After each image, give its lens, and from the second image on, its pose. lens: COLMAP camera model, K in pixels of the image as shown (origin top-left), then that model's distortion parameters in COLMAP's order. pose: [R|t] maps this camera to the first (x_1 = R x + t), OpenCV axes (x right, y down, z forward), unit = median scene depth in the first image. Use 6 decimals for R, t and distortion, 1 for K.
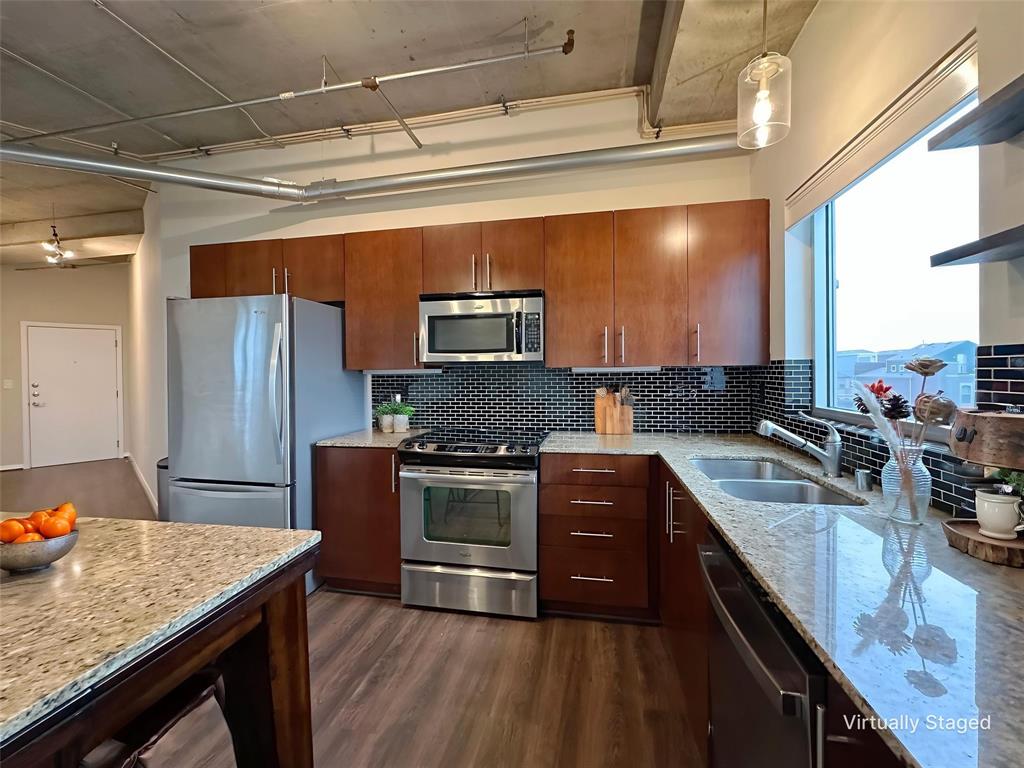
lens RADIAL K [[412.8, 0, 512.0], [0, 412.8, 384.0], [0, 0, 1]] dist [0.000035, -0.000006]
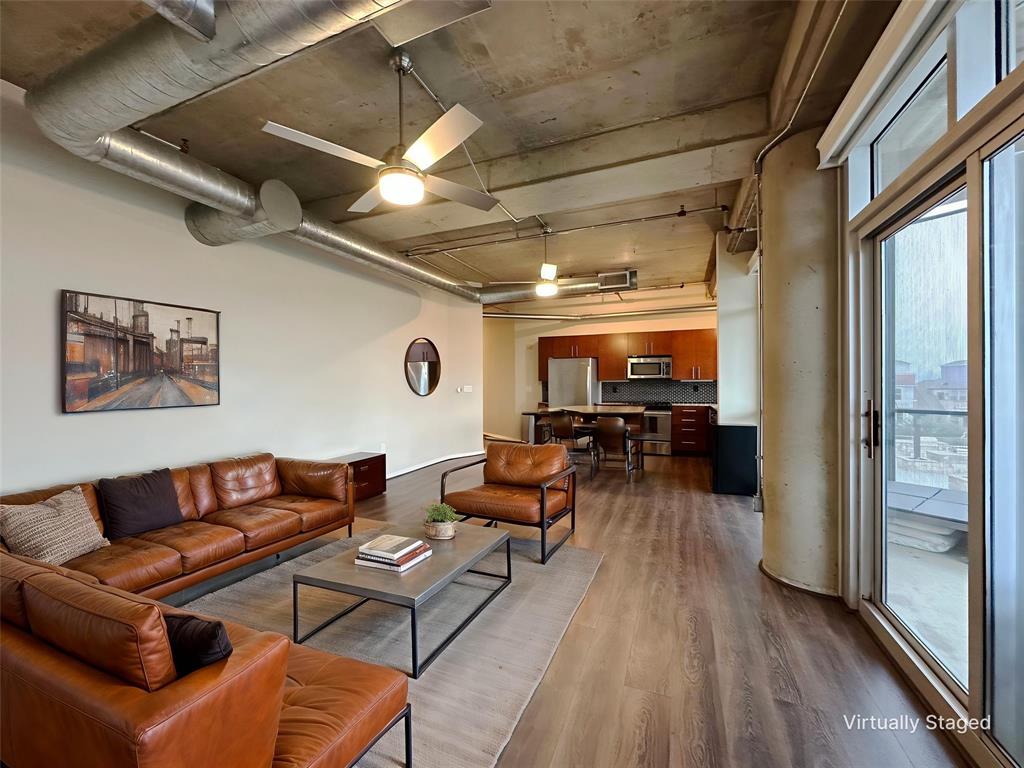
lens RADIAL K [[412.2, 0, 512.0], [0, 412.2, 384.0], [0, 0, 1]] dist [0.000763, 0.000007]
pose [[0.979108, 0.006703, -0.203232, -0.448546], [-0.012718, 0.999518, -0.028306, 0.088509], [0.202945, 0.030300, 0.978721, -2.170544]]
